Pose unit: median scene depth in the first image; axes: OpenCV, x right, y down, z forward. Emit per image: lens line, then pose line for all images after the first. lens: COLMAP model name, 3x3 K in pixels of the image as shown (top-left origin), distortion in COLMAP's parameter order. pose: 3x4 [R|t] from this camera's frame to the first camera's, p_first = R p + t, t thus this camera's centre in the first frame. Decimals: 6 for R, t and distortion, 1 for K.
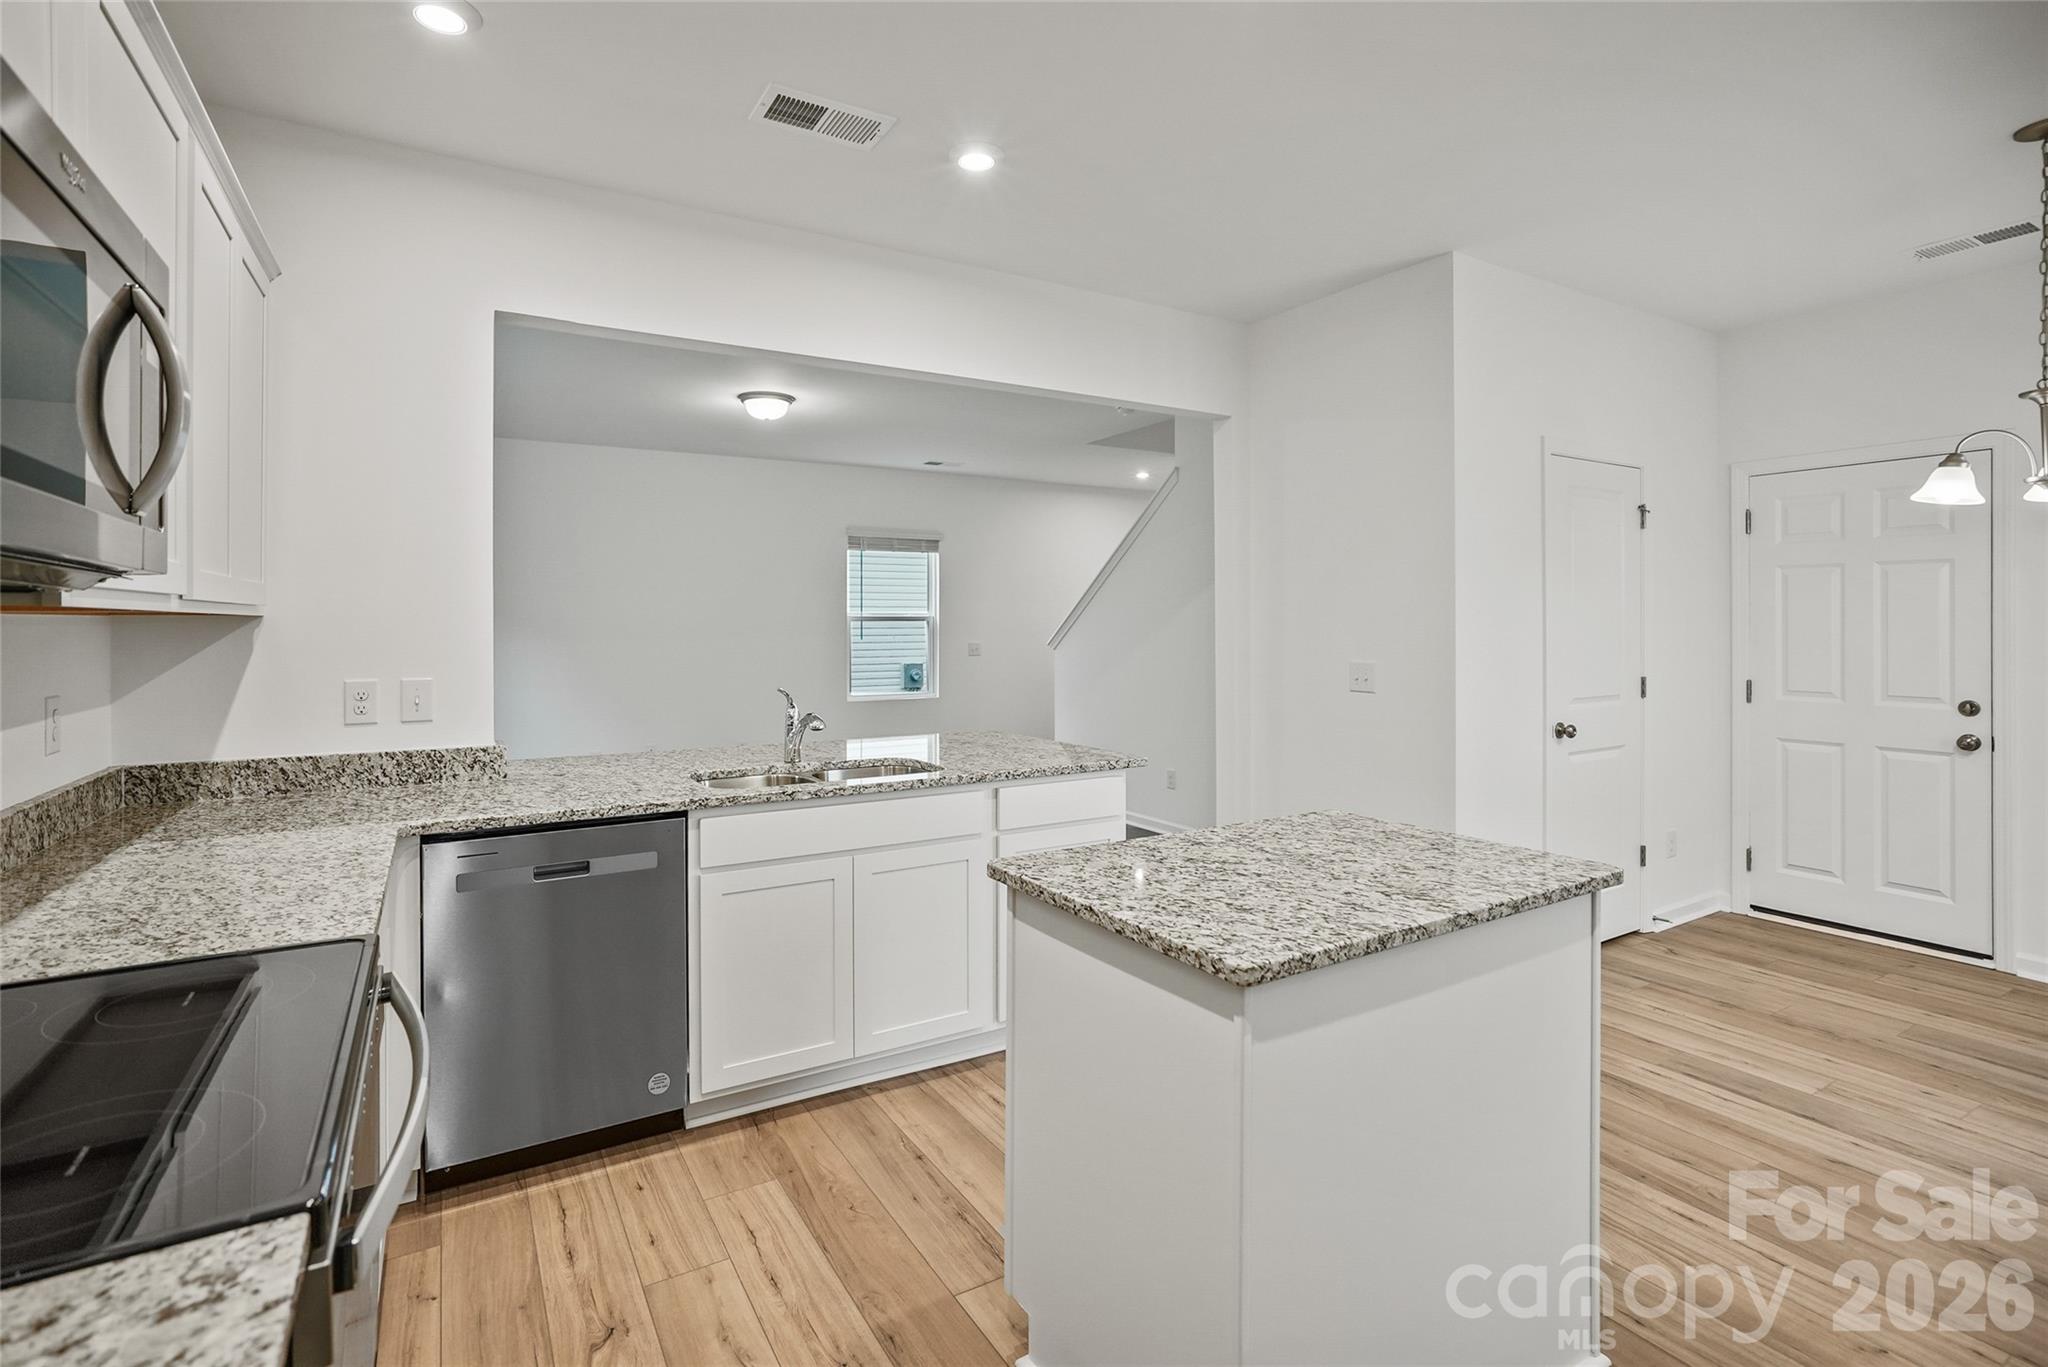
lens RADIAL K [[965.9, 0, 1019.8], [0, 965.9, 636.0], [0, 0, 1]] dist [-0.010170, 0.000678]
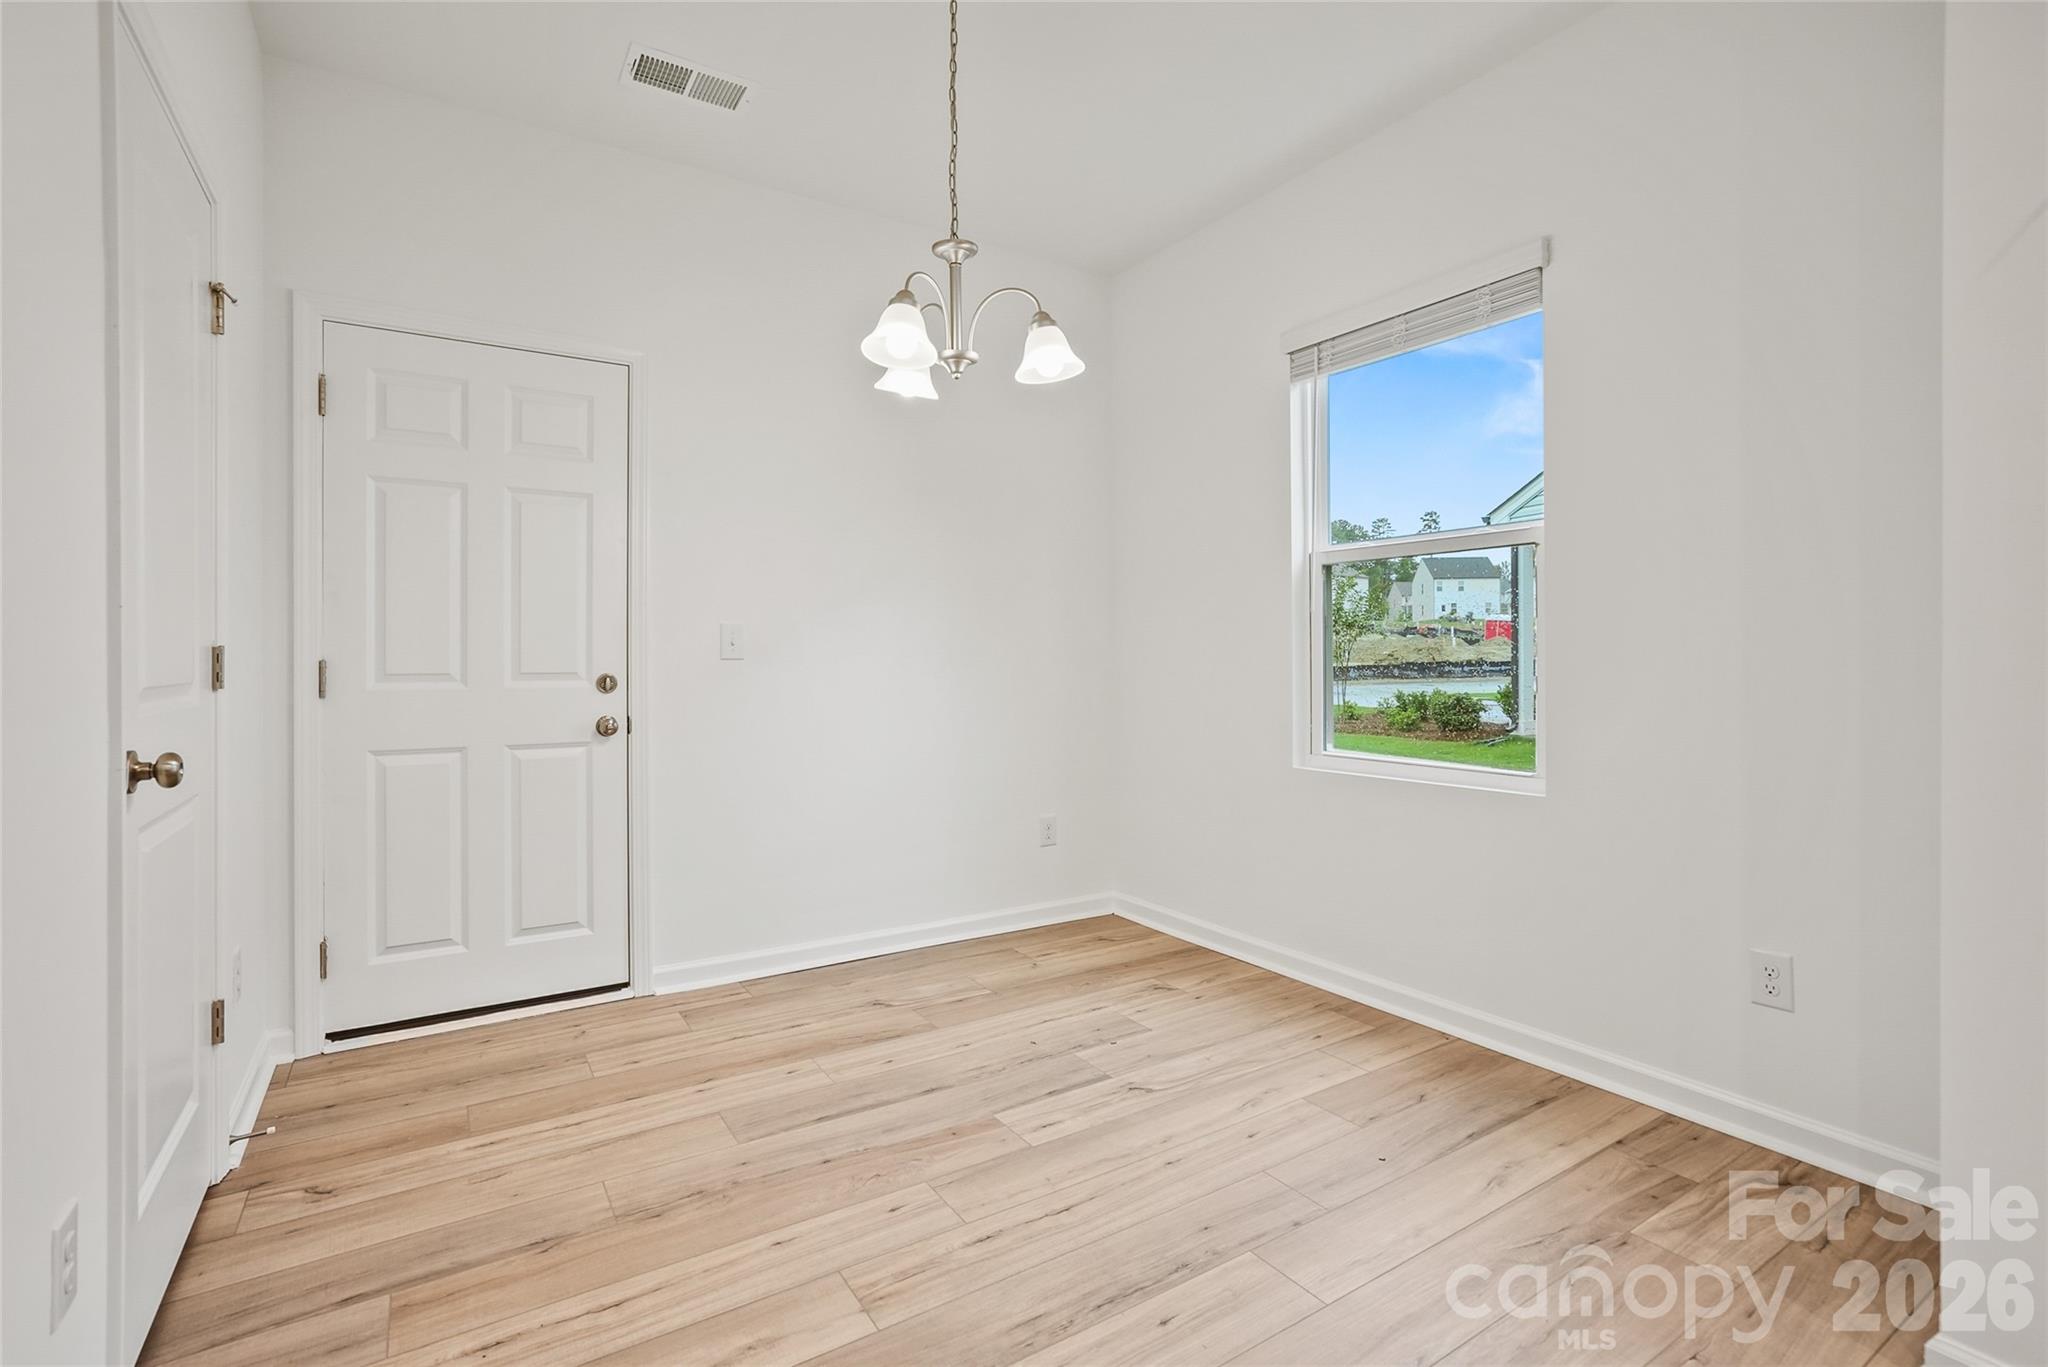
lens RADIAL K [[953.9, 0, 1016.2], [0, 953.9, 655.1], [0, 0, 1]] dist [-0.045511, 0.026409]
pose [[-0.015919, 0.004190, 0.999864, 0.193073], [0.015454, 0.999873, -0.003944, 0.059435], [-0.999754, 0.015389, -0.015982, 0.661887]]
